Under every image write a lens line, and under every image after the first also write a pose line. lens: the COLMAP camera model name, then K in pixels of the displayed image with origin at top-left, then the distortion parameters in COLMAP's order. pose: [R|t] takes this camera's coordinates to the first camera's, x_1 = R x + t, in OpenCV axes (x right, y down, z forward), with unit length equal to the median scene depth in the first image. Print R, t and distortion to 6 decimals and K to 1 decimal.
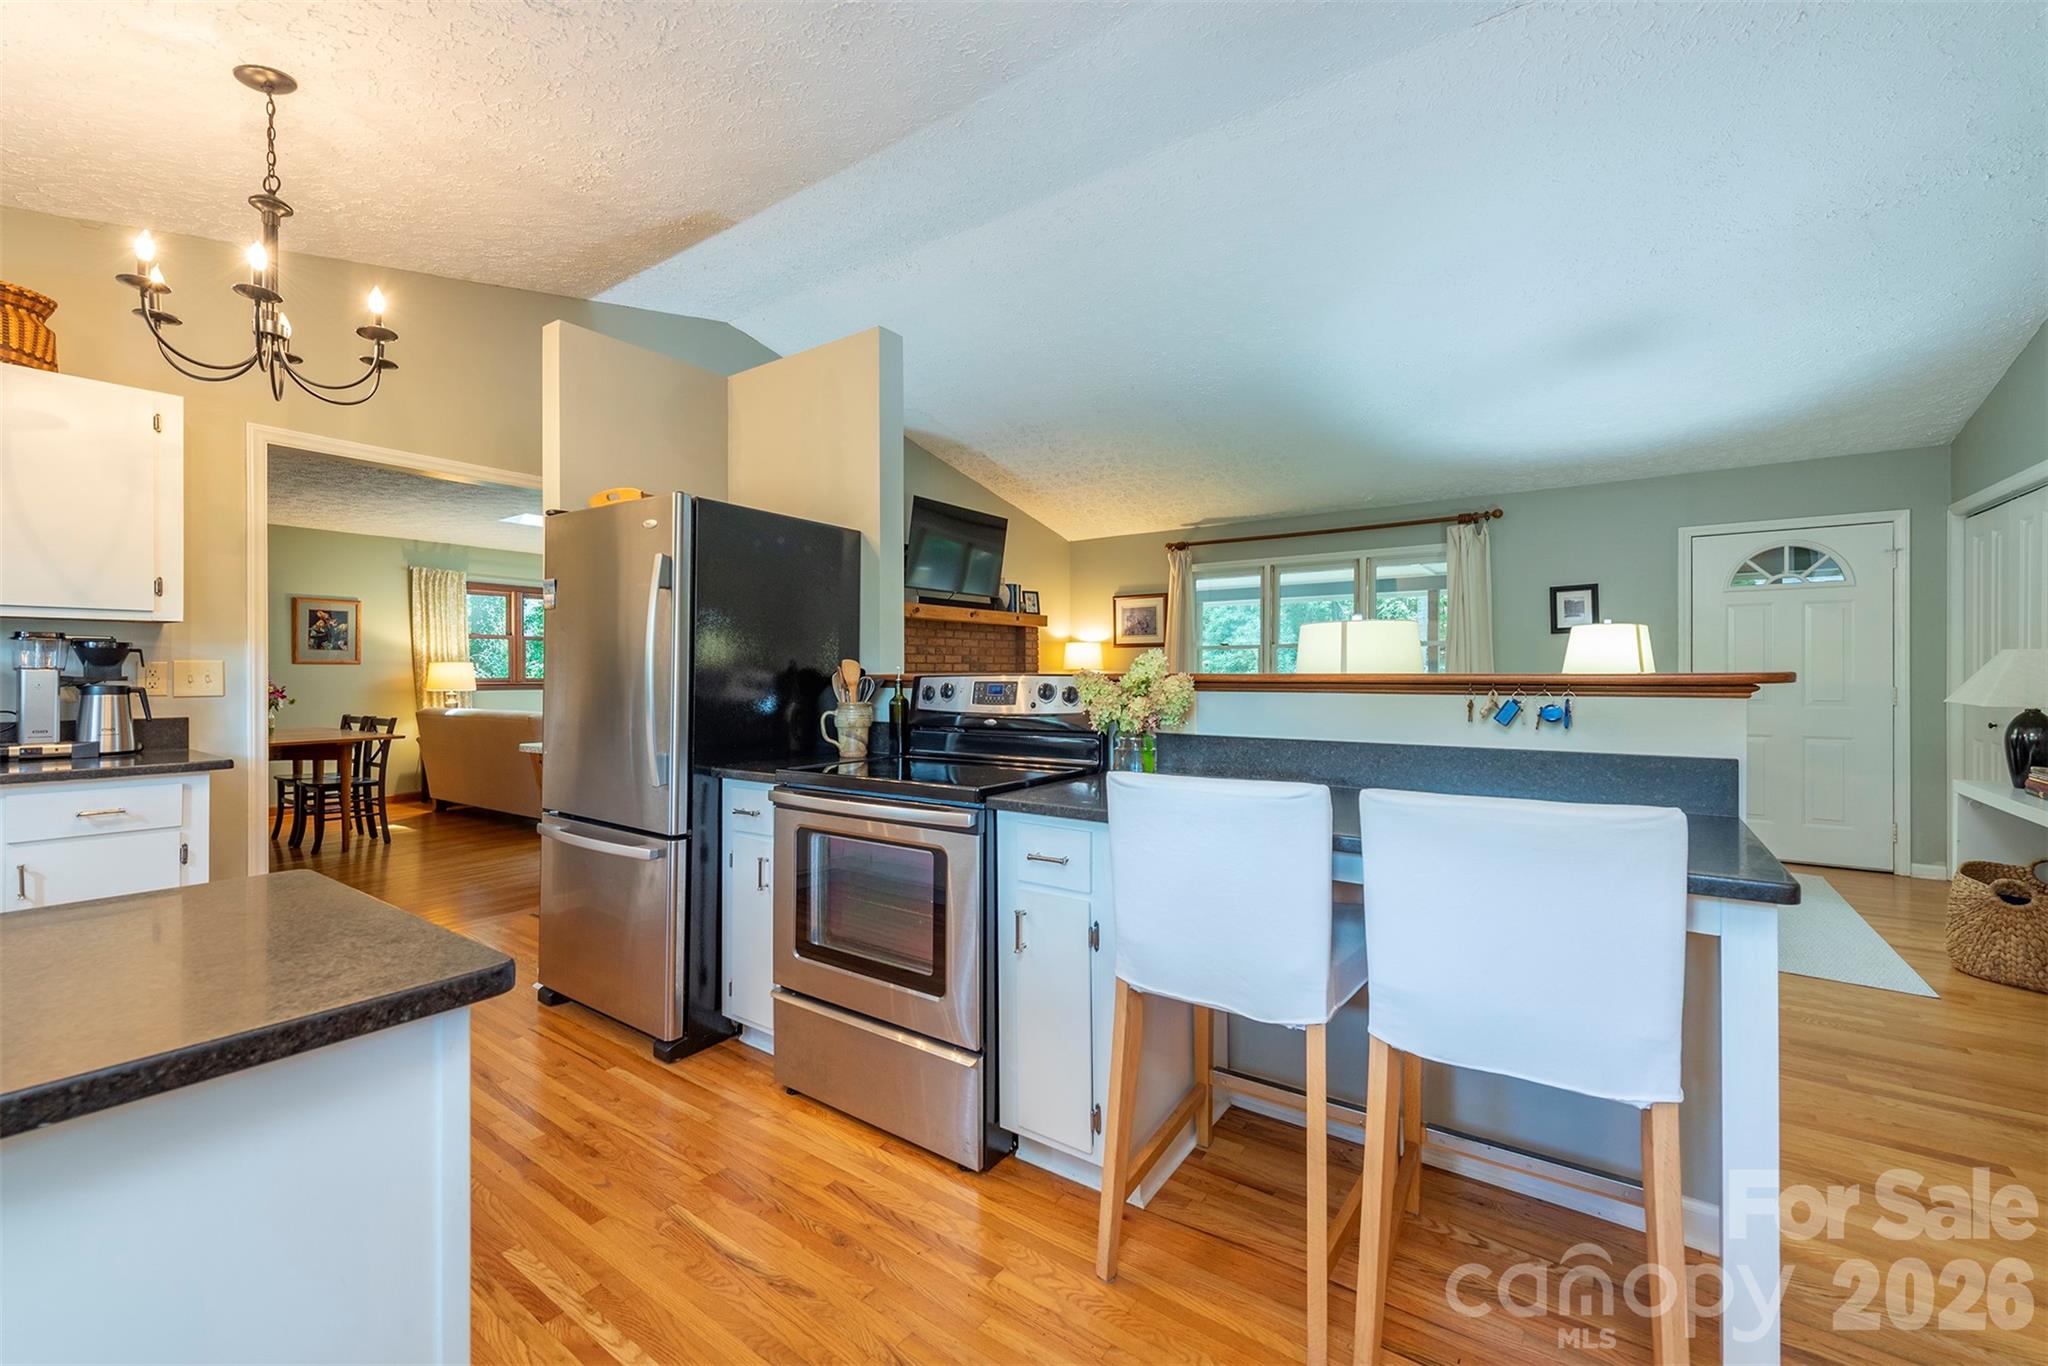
lens RADIAL K [[825.6, 0, 1031.8], [0, 825.6, 676.2], [0, 0, 1]] dist [0.001950, -0.005356]
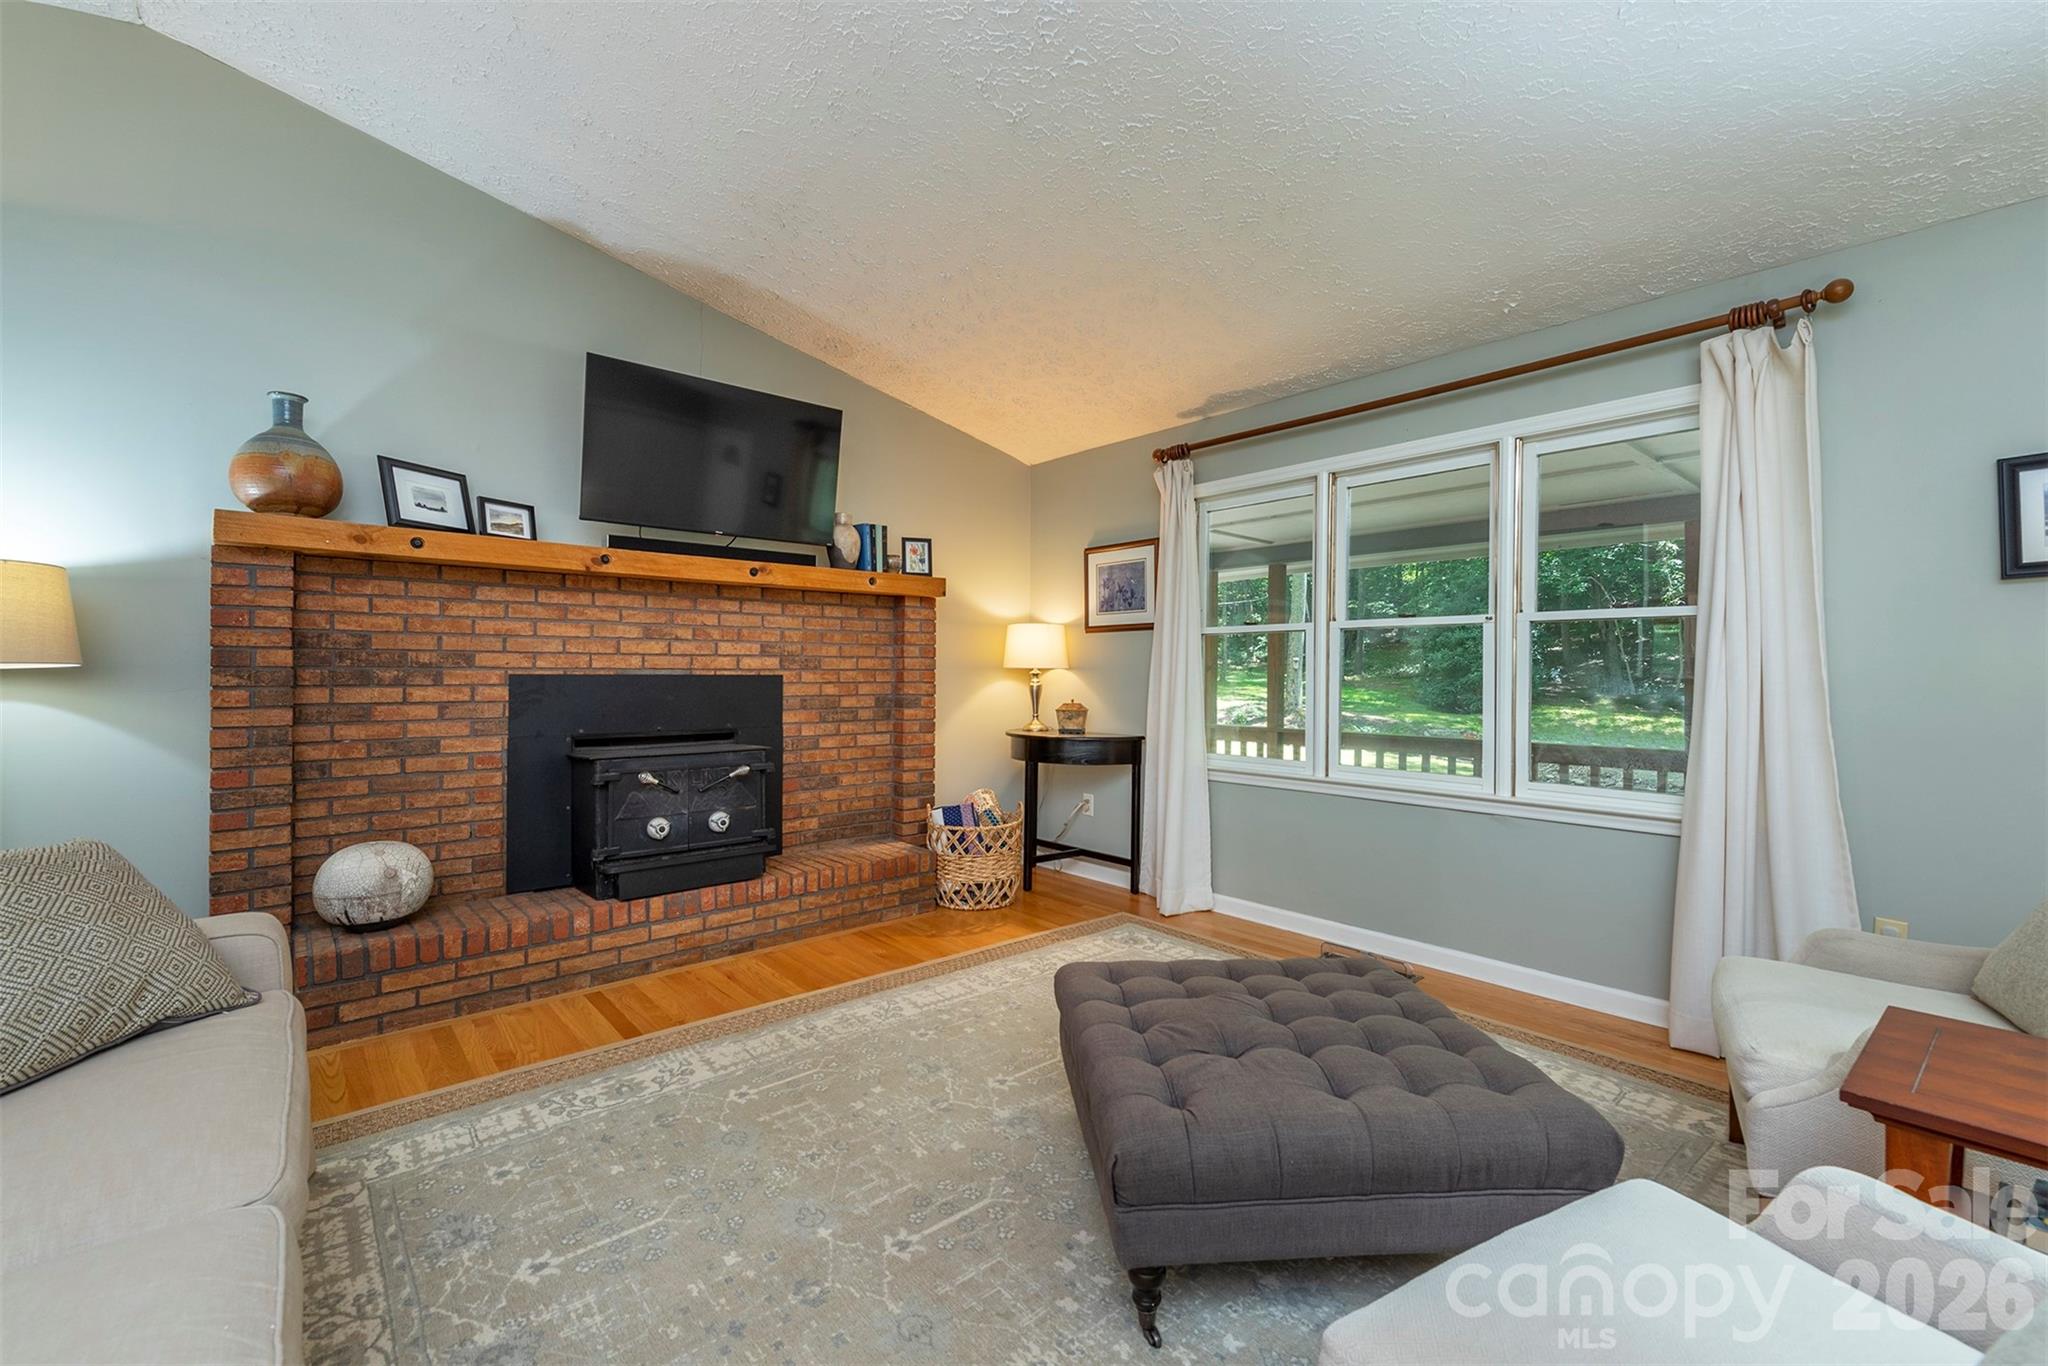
lens RADIAL K [[863.3, 0, 1027.2], [0, 863.3, 672.6], [0, 0, 1]] dist [-0.001279, -0.000301]
pose [[0.969743, 0.005267, -0.244071, 0.545203], [-0.006648, 0.999966, -0.004834, -0.003742], [0.244037, 0.006310, 0.969745, 0.953378]]
